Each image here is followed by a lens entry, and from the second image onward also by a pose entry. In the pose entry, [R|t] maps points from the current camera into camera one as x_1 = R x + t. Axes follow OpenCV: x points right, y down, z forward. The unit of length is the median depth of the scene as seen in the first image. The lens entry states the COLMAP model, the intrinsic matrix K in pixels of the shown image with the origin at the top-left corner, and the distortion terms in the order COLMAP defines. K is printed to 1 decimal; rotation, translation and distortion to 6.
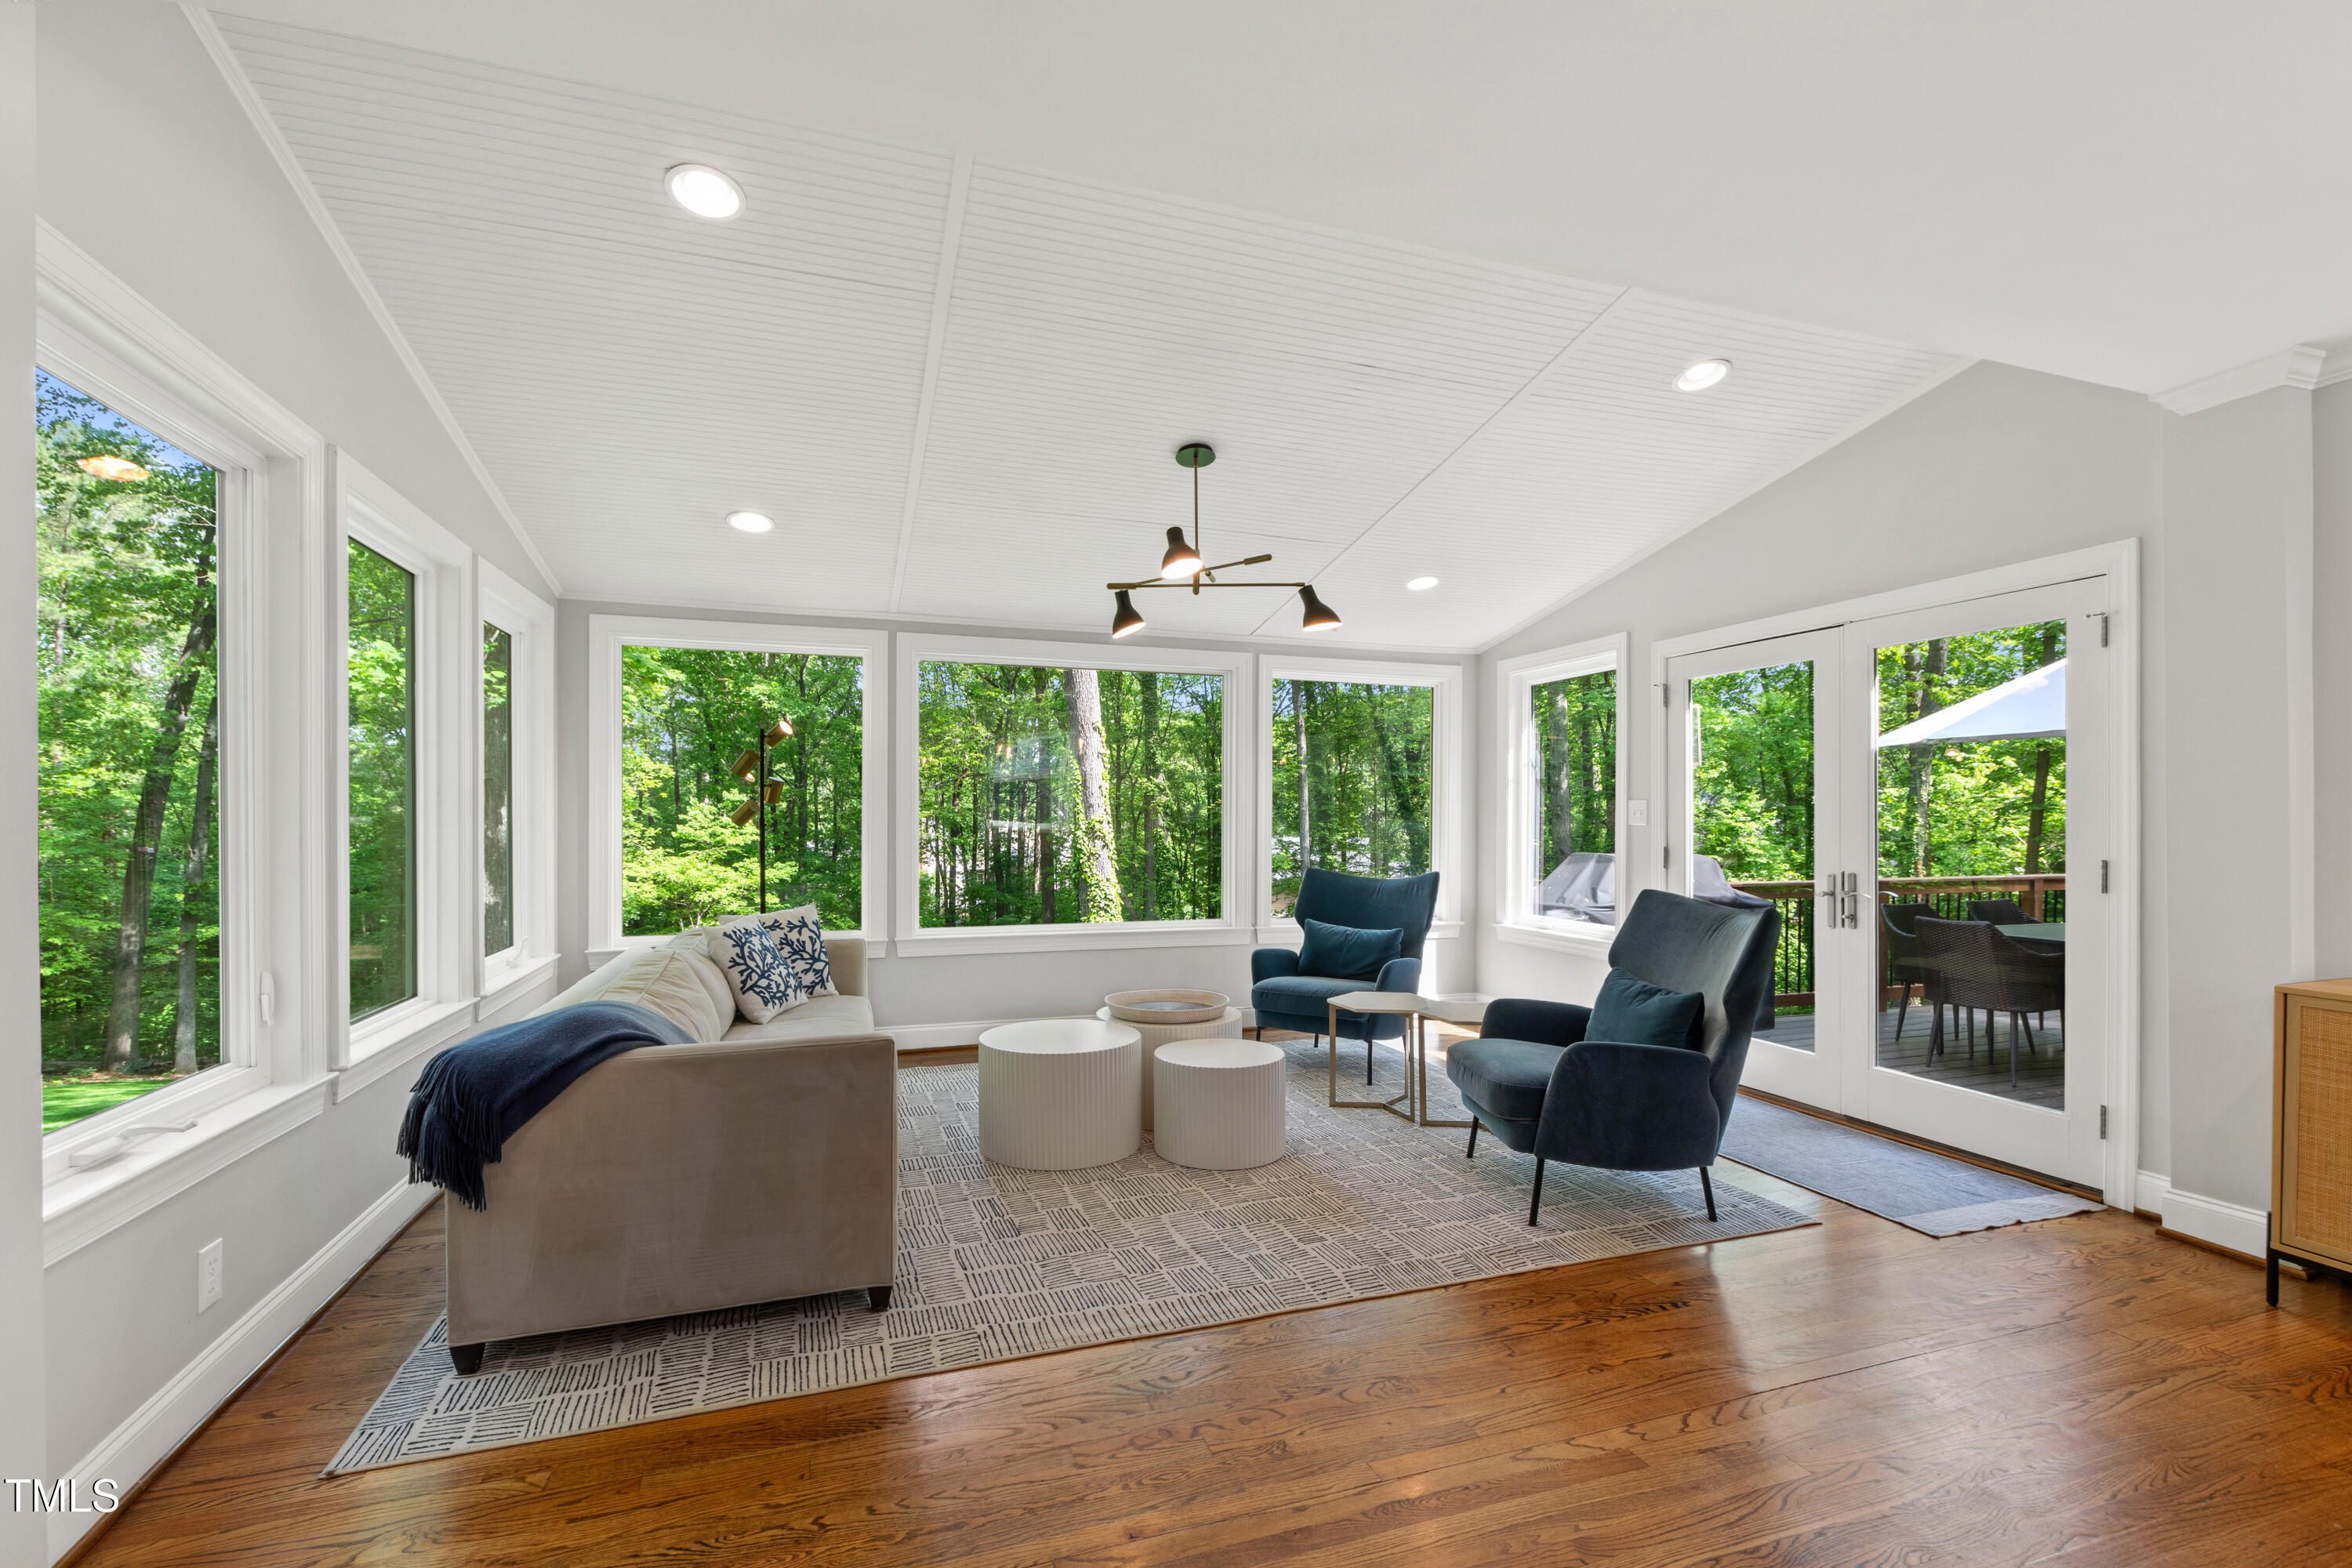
lens RADIAL K [[1019.5, 0, 1169.5], [0, 1019.5, 839.7], [0, 0, 1]] dist [0.001104, -0.004326]
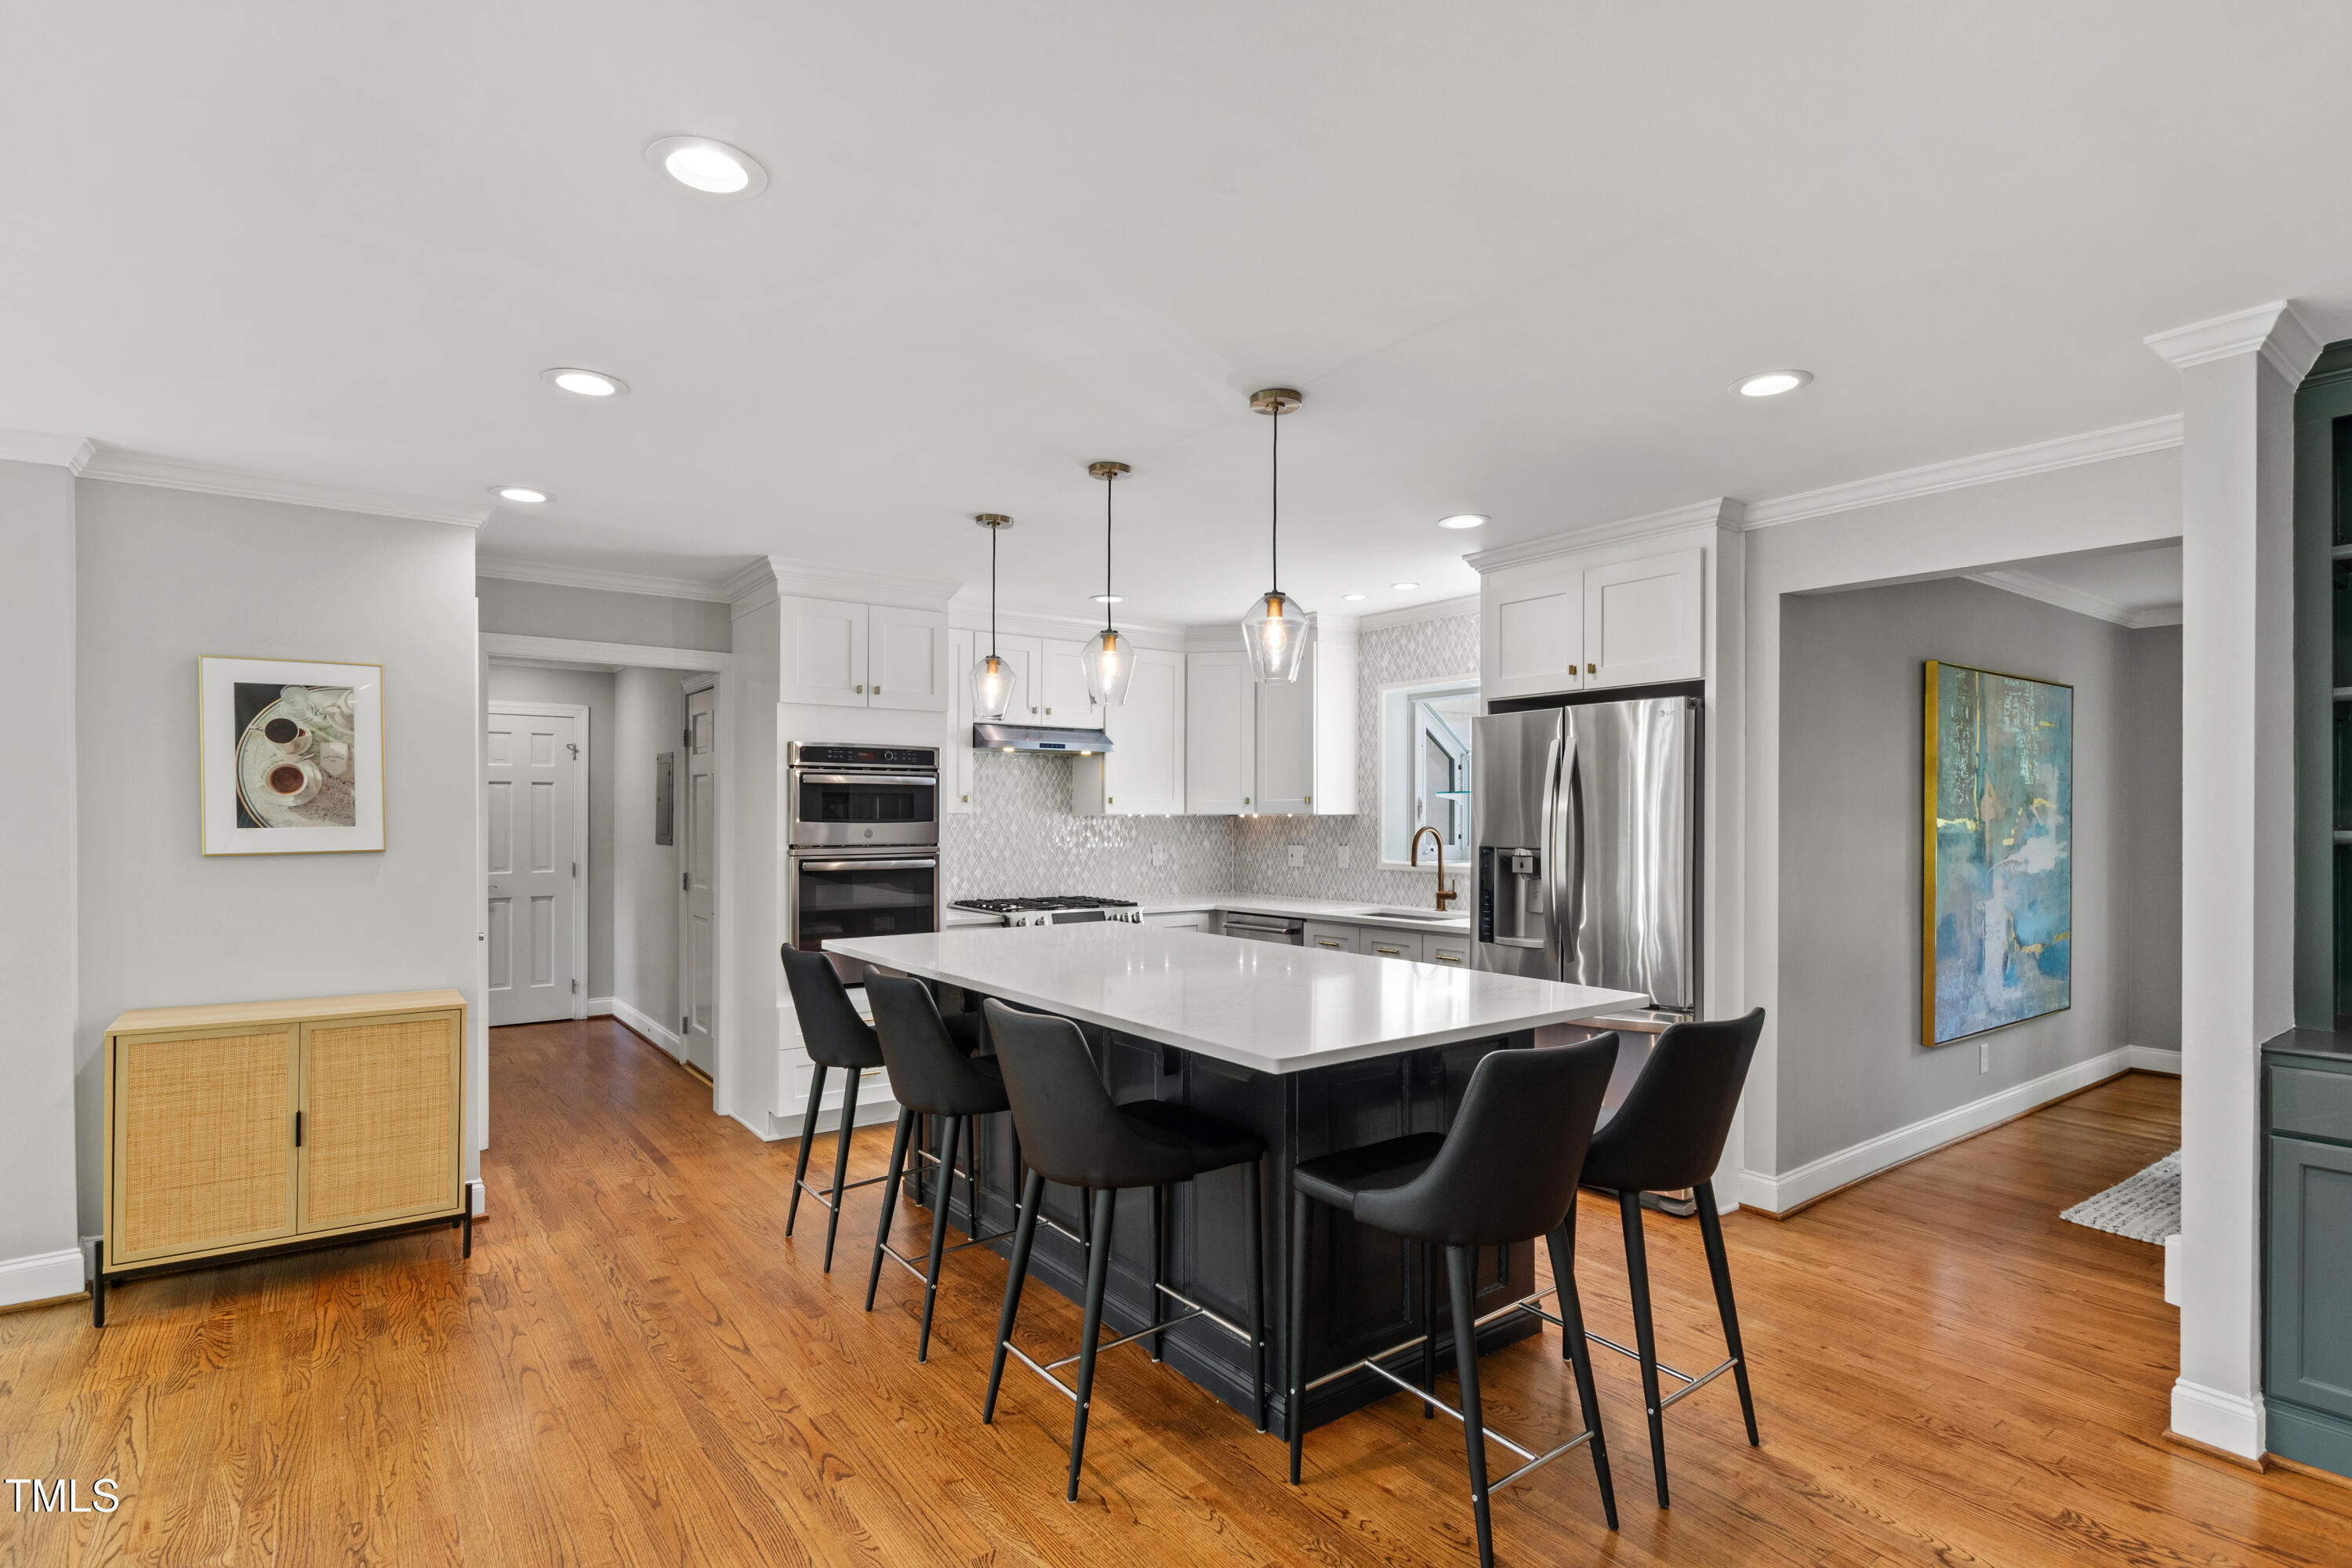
lens RADIAL K [[1140.1, 0, 1173.6], [0, 1140.1, 816.2], [0, 0, 1]] dist [0.001679, -0.003794]
pose [[-0.314443, 0.002520, 0.949273, -0.256993], [0.022370, 0.999738, 0.004756, -0.039954], [-0.949013, 0.022730, -0.314417, 0.172435]]
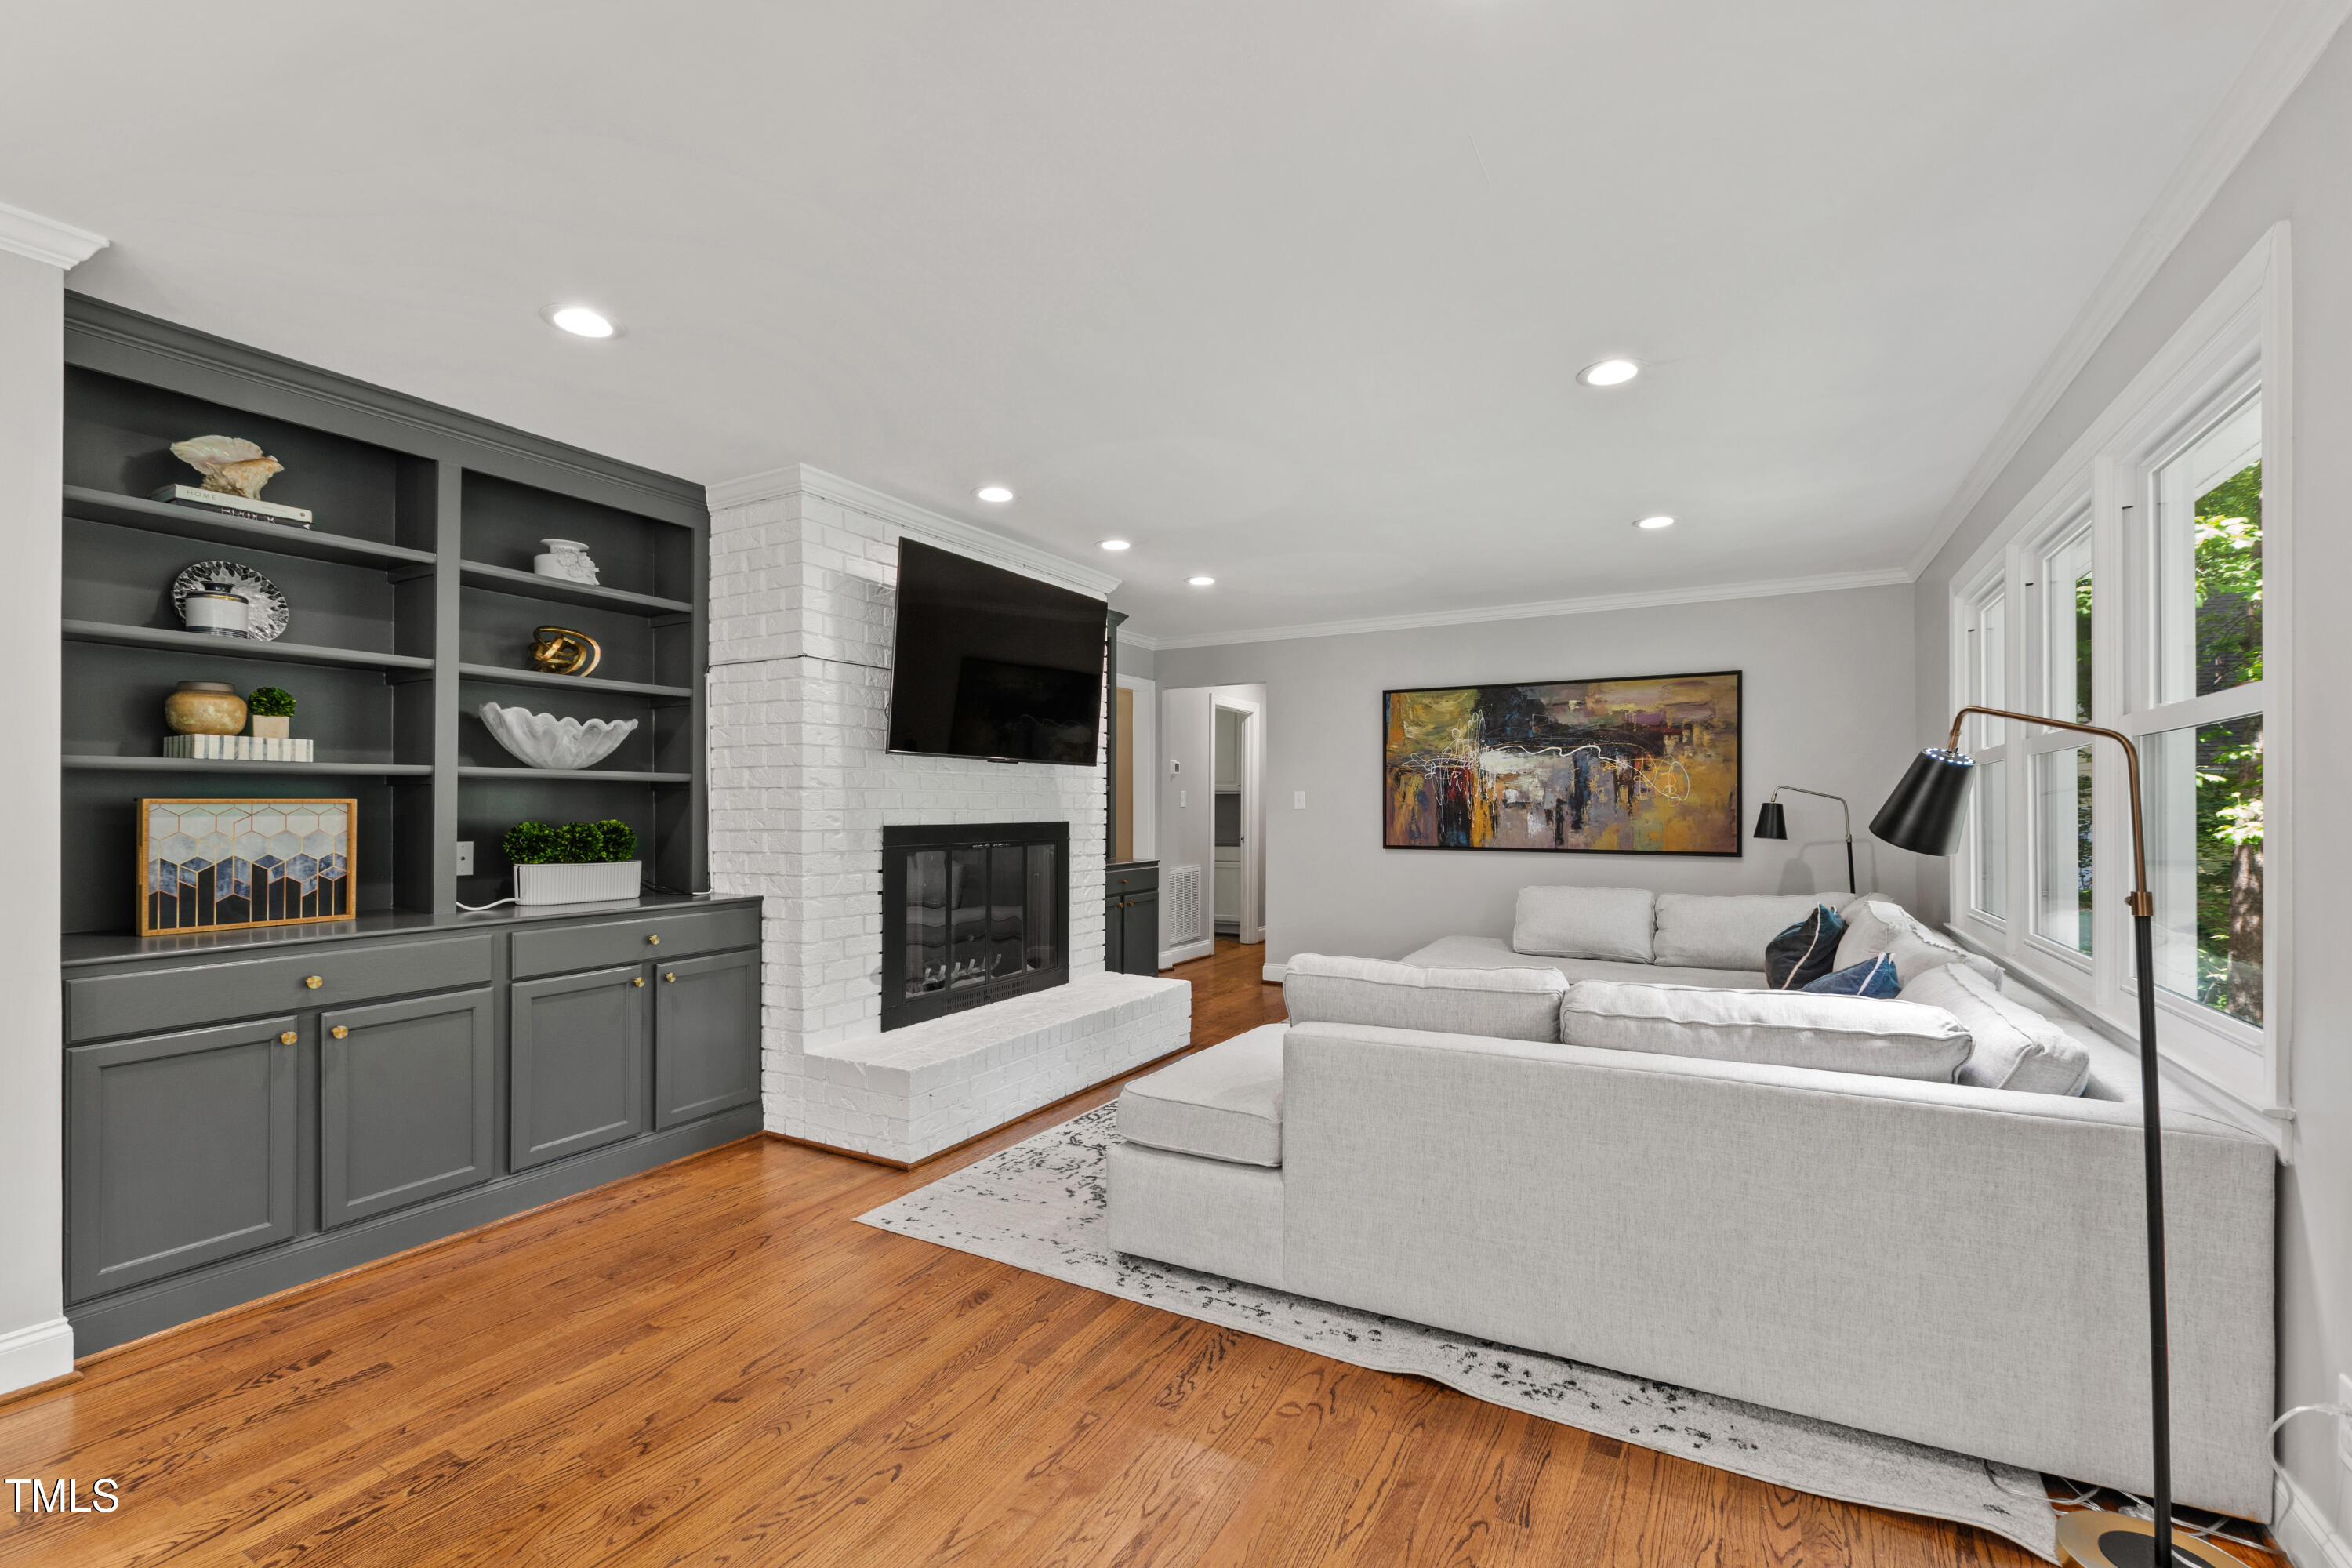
lens RADIAL K [[1019.5, 0, 1176.1], [0, 1019.5, 803.8], [0, 0, 1]] dist [0.001104, -0.004326]
pose [[-0.737082, -0.000382, -0.675804, 0.052181], [-0.014120, 0.999790, 0.014835, -0.003833], [0.675656, 0.020477, -0.736932, 0.233202]]
